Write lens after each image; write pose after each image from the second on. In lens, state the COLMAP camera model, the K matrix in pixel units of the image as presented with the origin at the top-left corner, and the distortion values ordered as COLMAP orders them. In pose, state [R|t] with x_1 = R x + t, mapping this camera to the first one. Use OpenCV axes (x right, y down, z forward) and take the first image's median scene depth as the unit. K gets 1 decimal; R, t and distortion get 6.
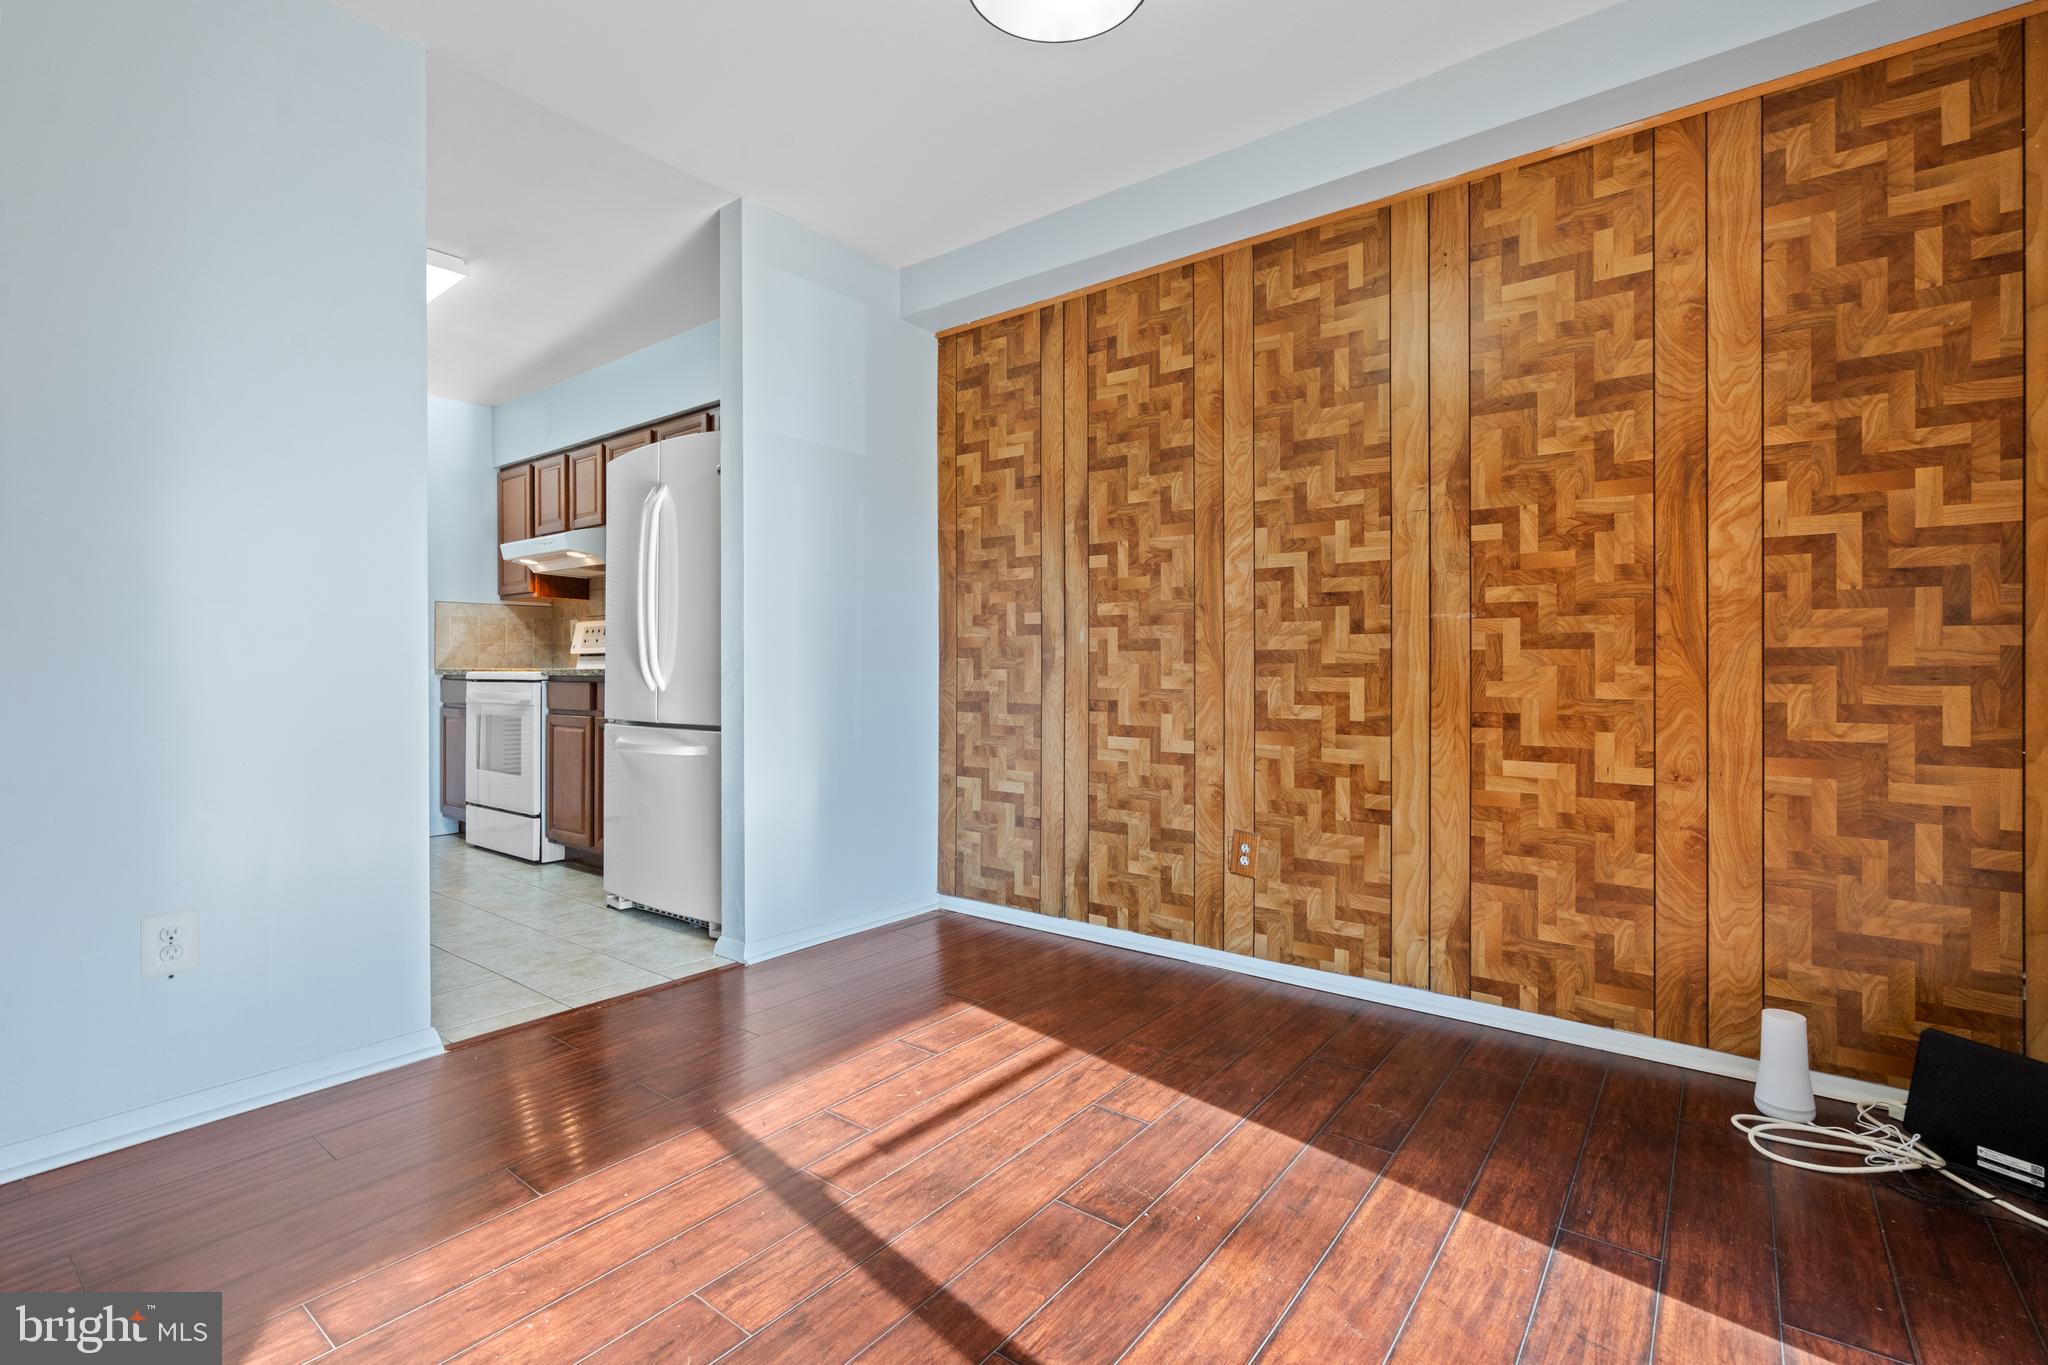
lens RADIAL K [[946.1, 0, 1011.4], [0, 946.1, 664.8], [0, 0, 1]] dist [-0.002926, 0.000914]
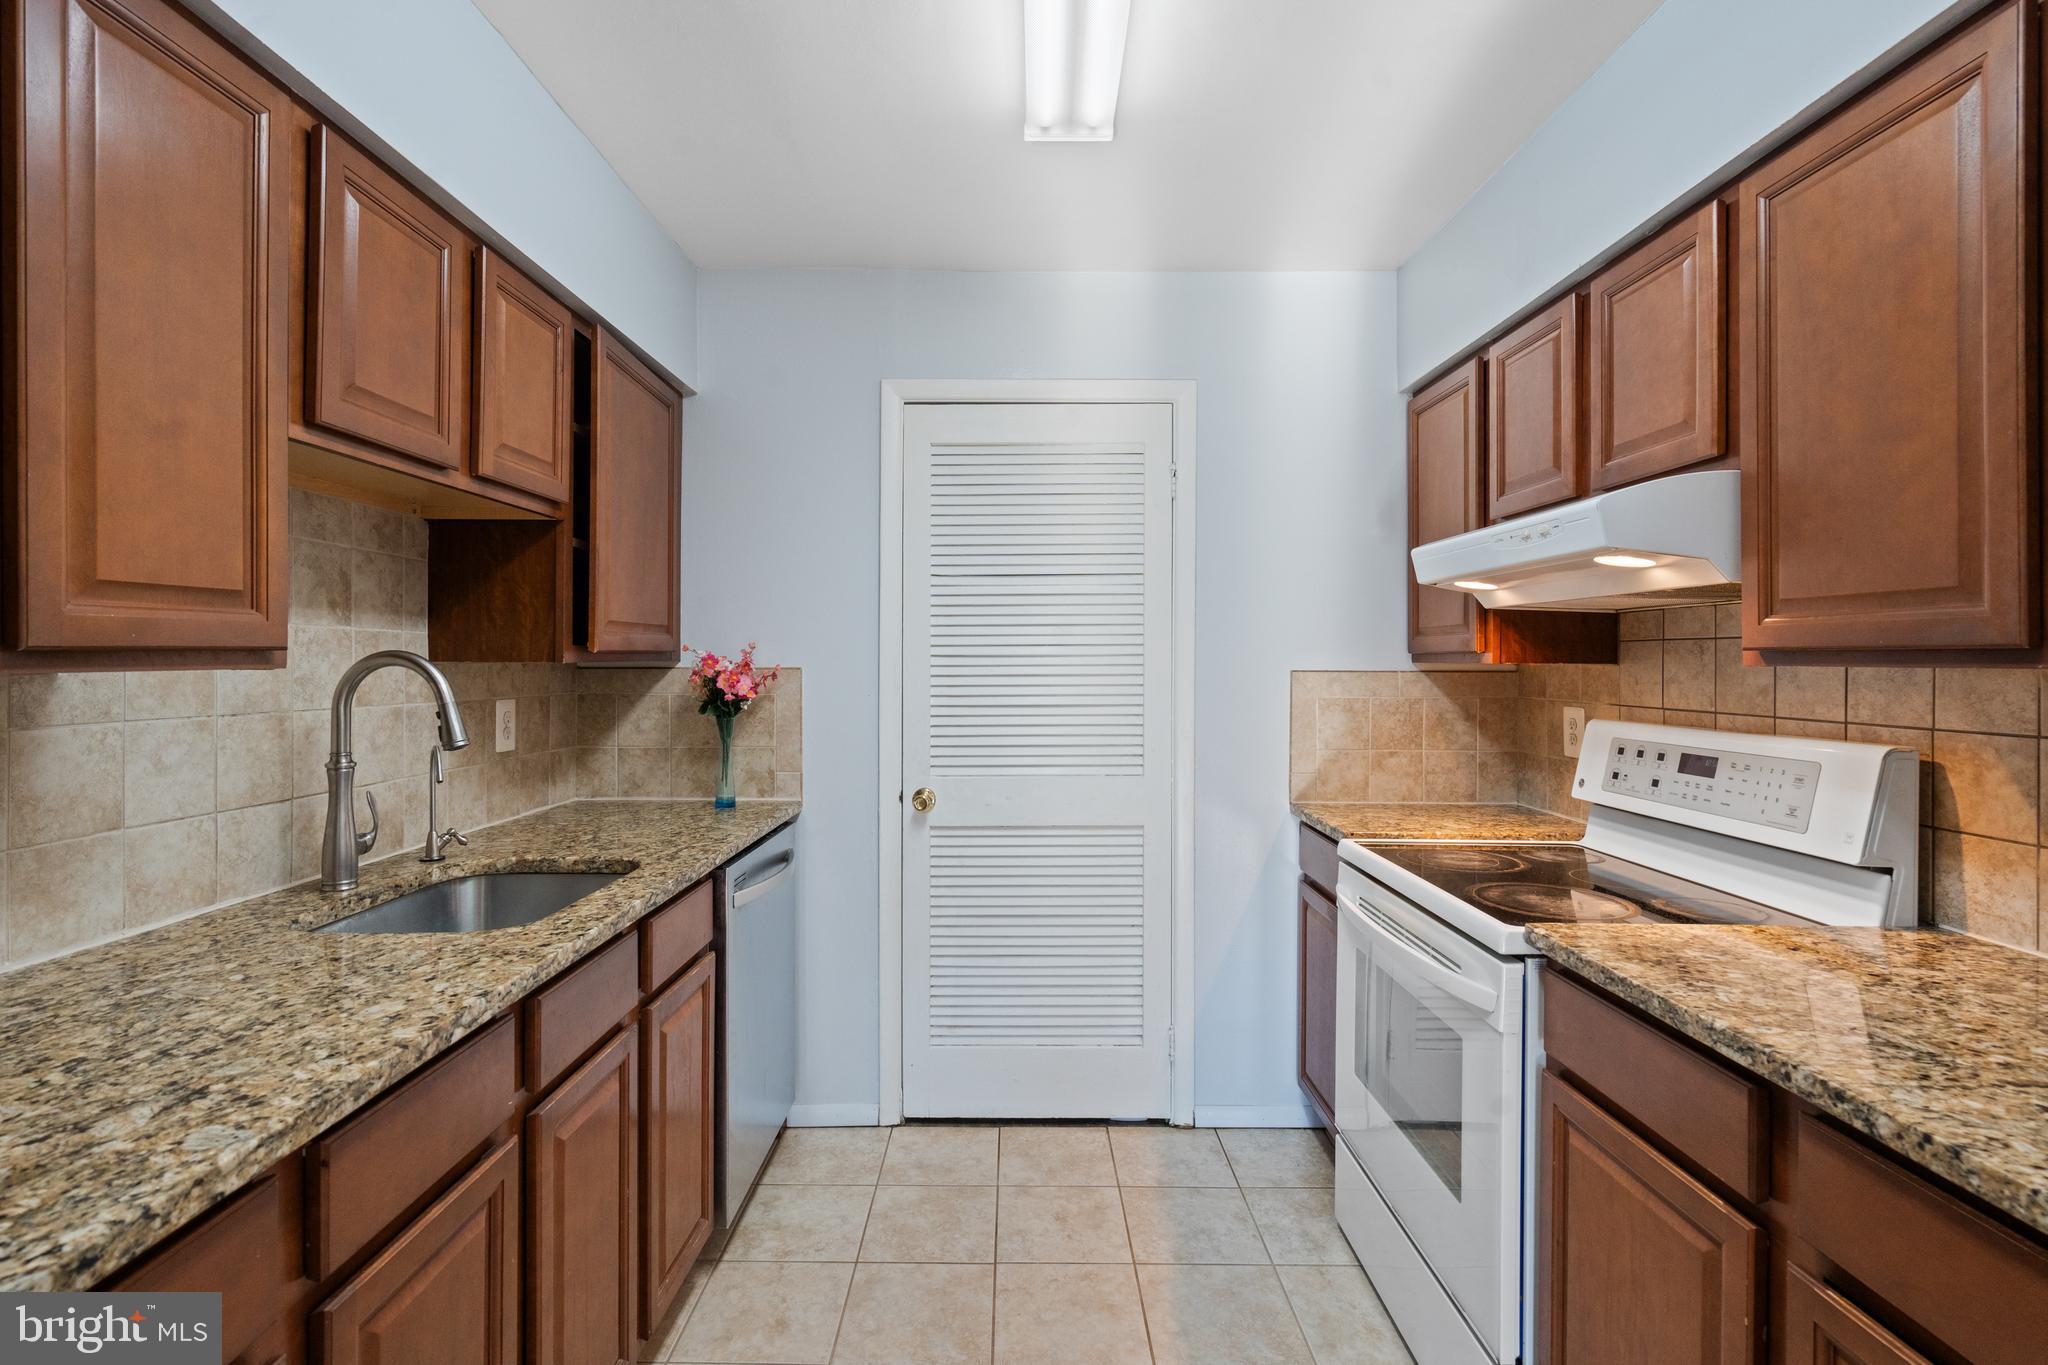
lens RADIAL K [[946.1, 0, 1011.4], [0, 946.1, 664.8], [0, 0, 1]] dist [-0.002926, 0.000914]
pose [[0.620804, 0.005634, -0.783946, -0.786066], [-0.001640, 0.999981, 0.005888, -0.191775], [0.783964, -0.002369, 0.620801, 1.468074]]
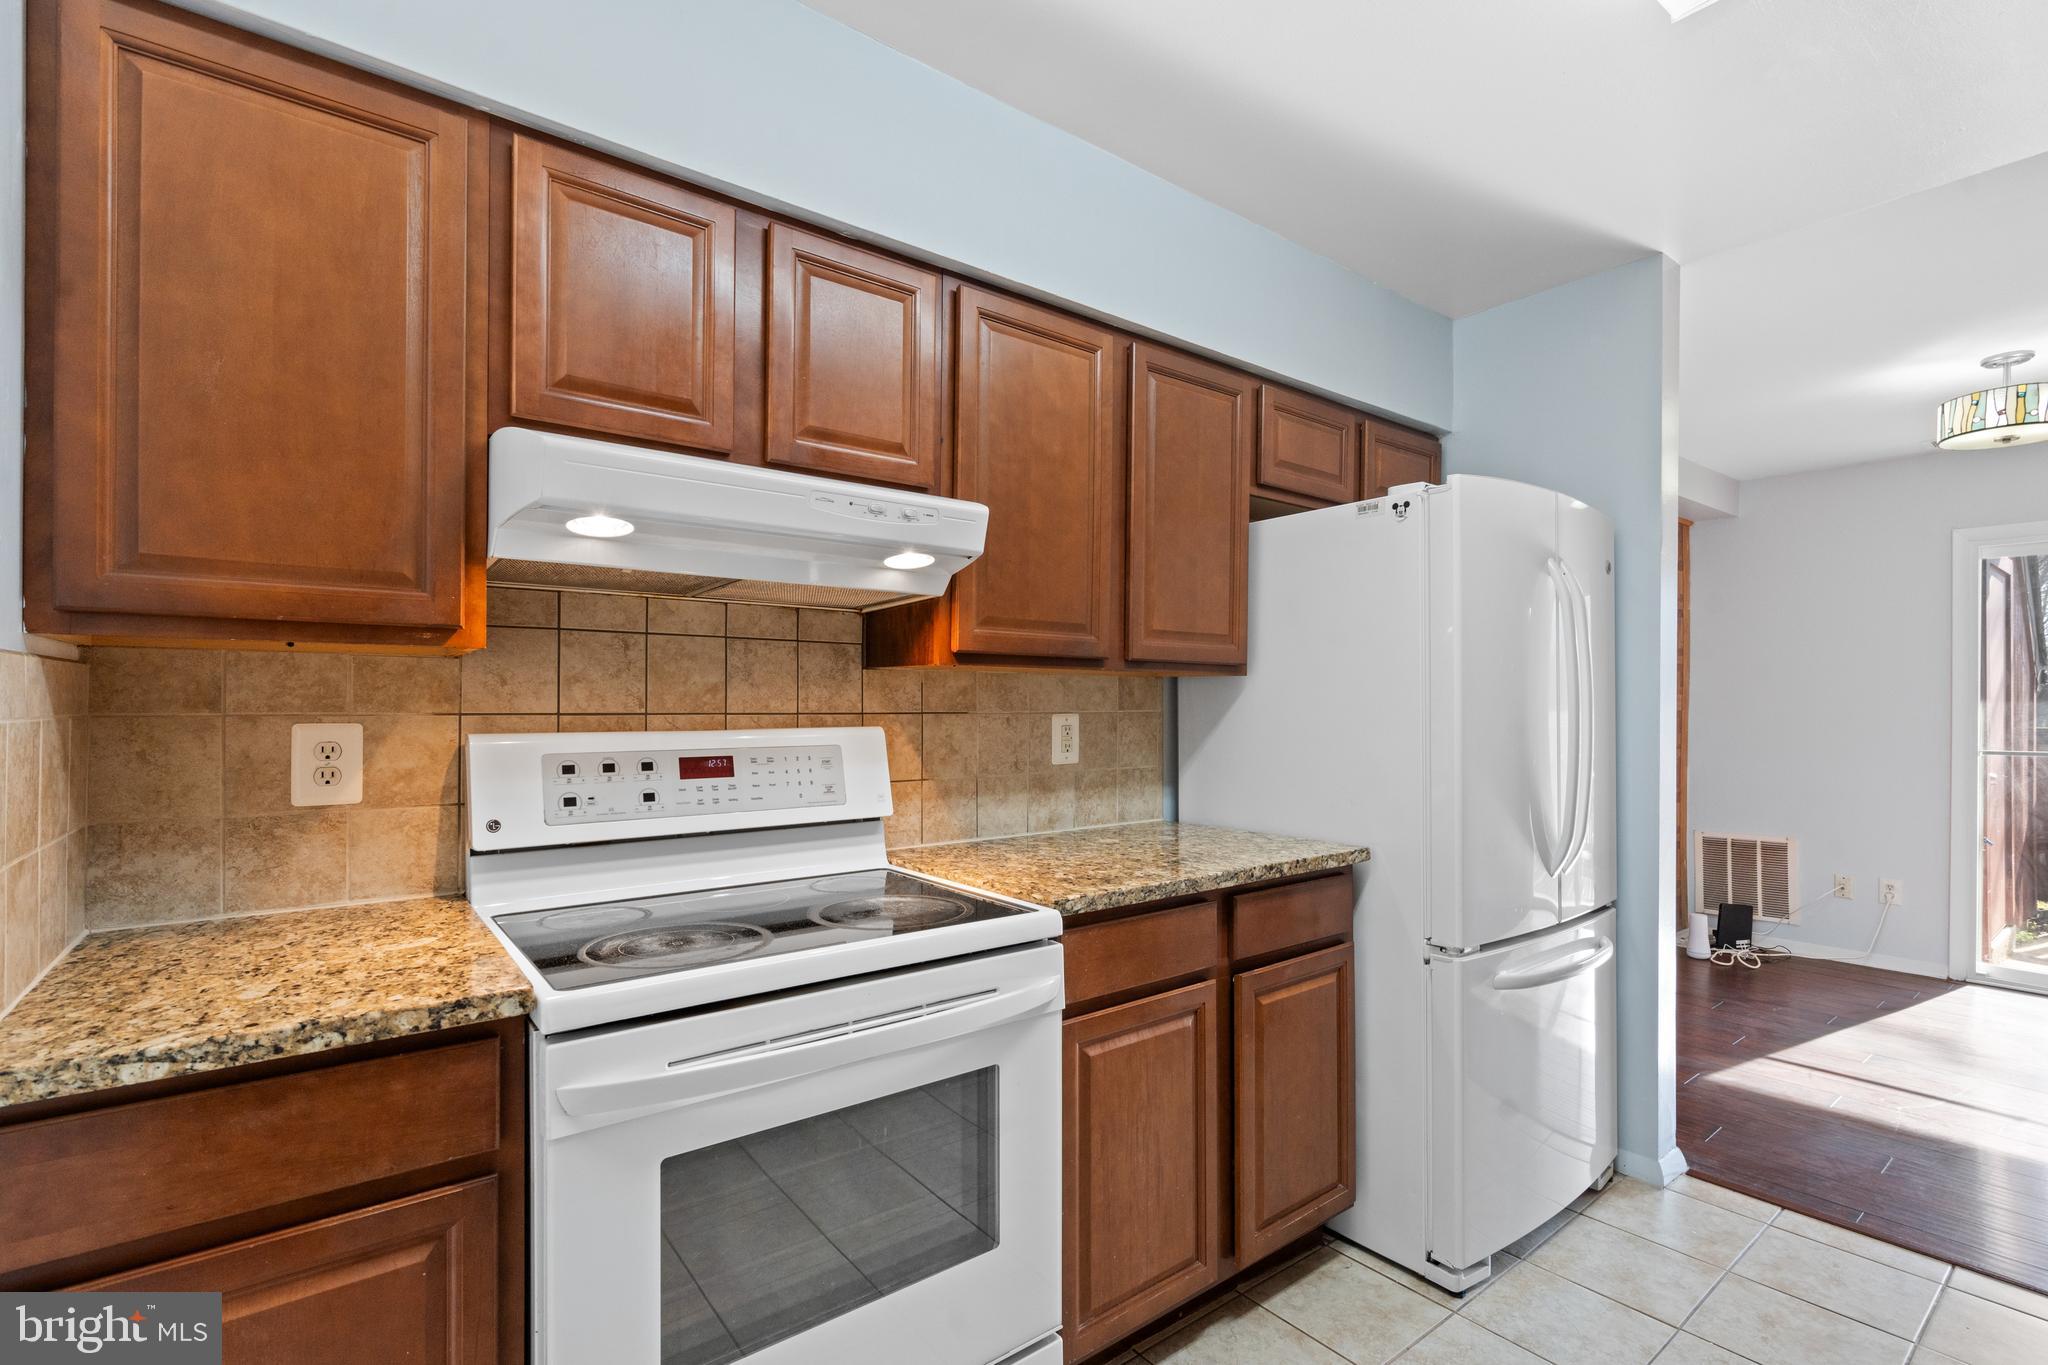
lens RADIAL K [[933.3, 0, 1031.4], [0, 933.3, 699.8], [0, 0, 1]] dist [-0.014100, 0.000378]
pose [[0.230467, 0.004965, 0.973068, -1.863973], [-0.004835, 0.999980, -0.003957, -0.150107], [-0.973068, -0.003793, 0.230486, 2.072606]]
